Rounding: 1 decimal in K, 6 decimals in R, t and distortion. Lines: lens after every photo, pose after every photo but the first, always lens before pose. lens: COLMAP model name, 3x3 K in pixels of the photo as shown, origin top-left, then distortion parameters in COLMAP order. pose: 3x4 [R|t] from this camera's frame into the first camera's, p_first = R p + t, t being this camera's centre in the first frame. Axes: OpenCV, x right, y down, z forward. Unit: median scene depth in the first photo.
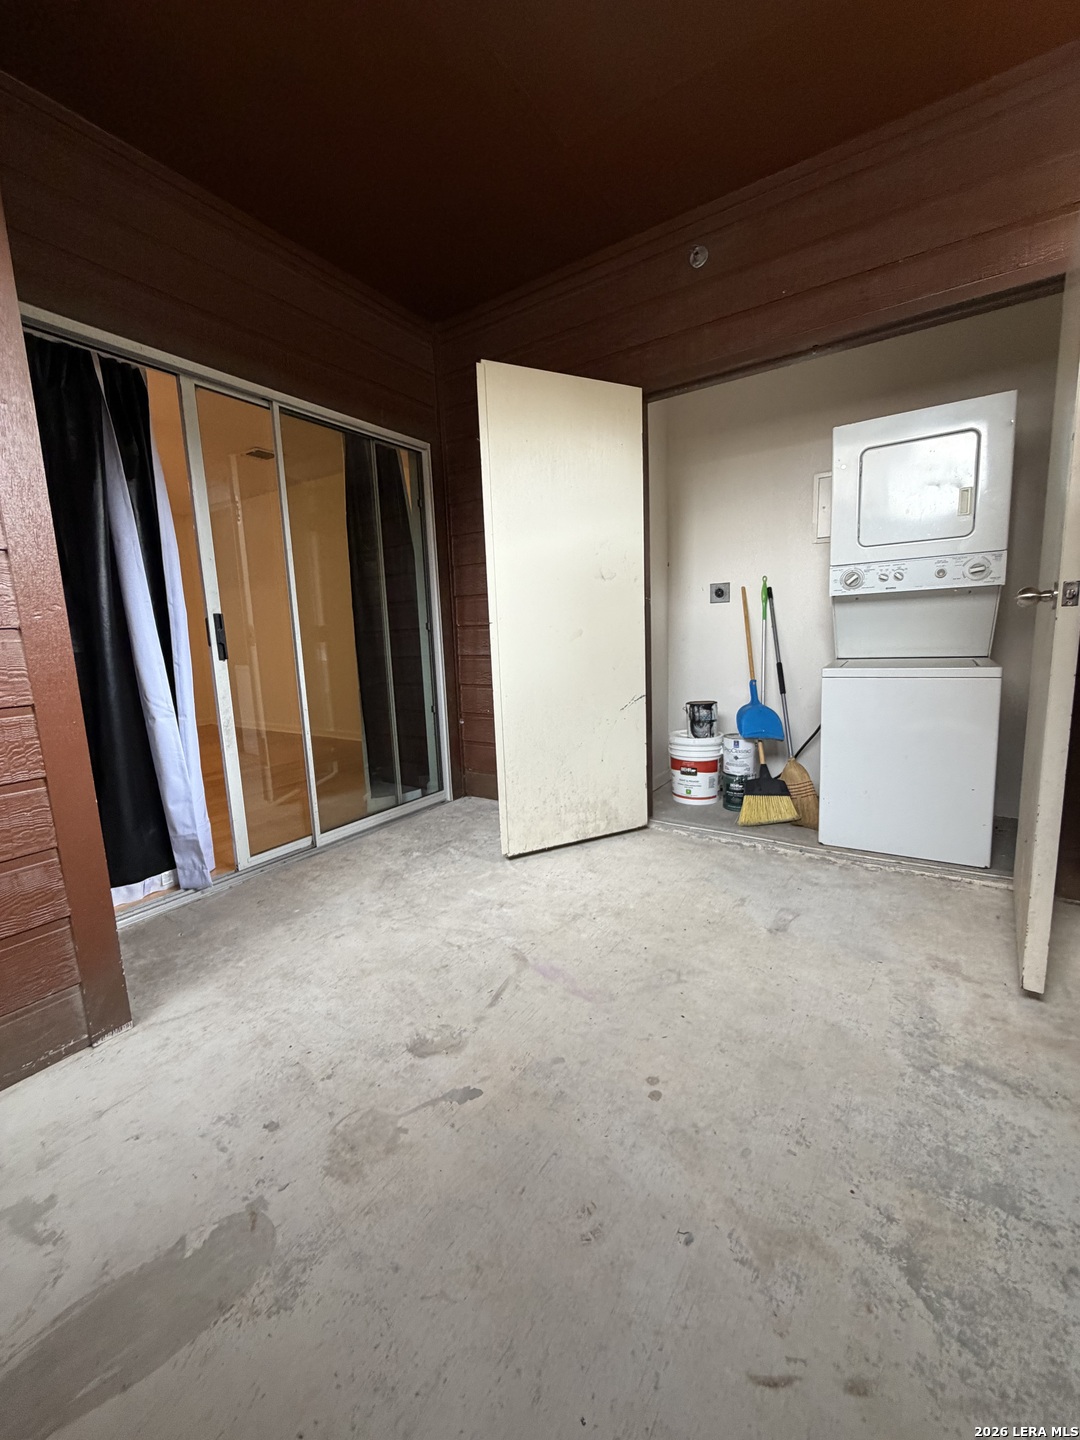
lens RADIAL K [[573.6, 0, 539.1], [0, 573.6, 714.2], [0, 0, 1]] dist [-0.000614, 0.000418]
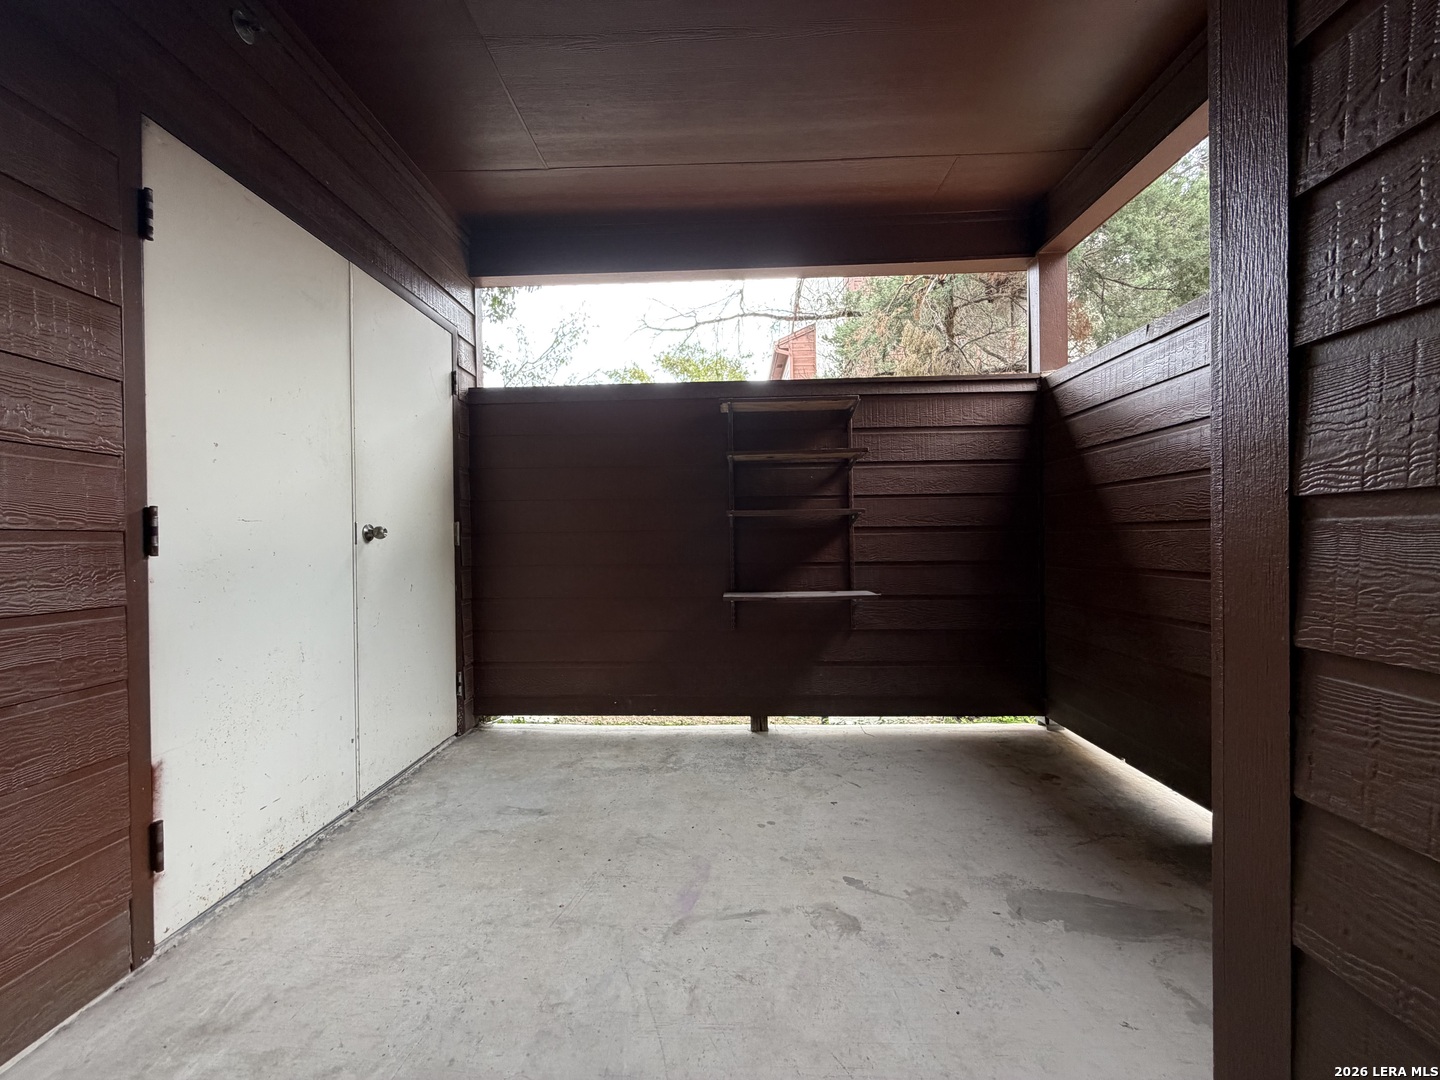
lens RADIAL K [[573.6, 0, 713.8], [0, 573.6, 540.3], [0, 0, 1]] dist [-0.000614, 0.000418]
pose [[-0.523550, 0.038311, 0.851133, -0.980004], [0.155360, 0.986532, 0.051160, -0.204703], [-0.837711, 0.159017, -0.522451, 1.613626]]
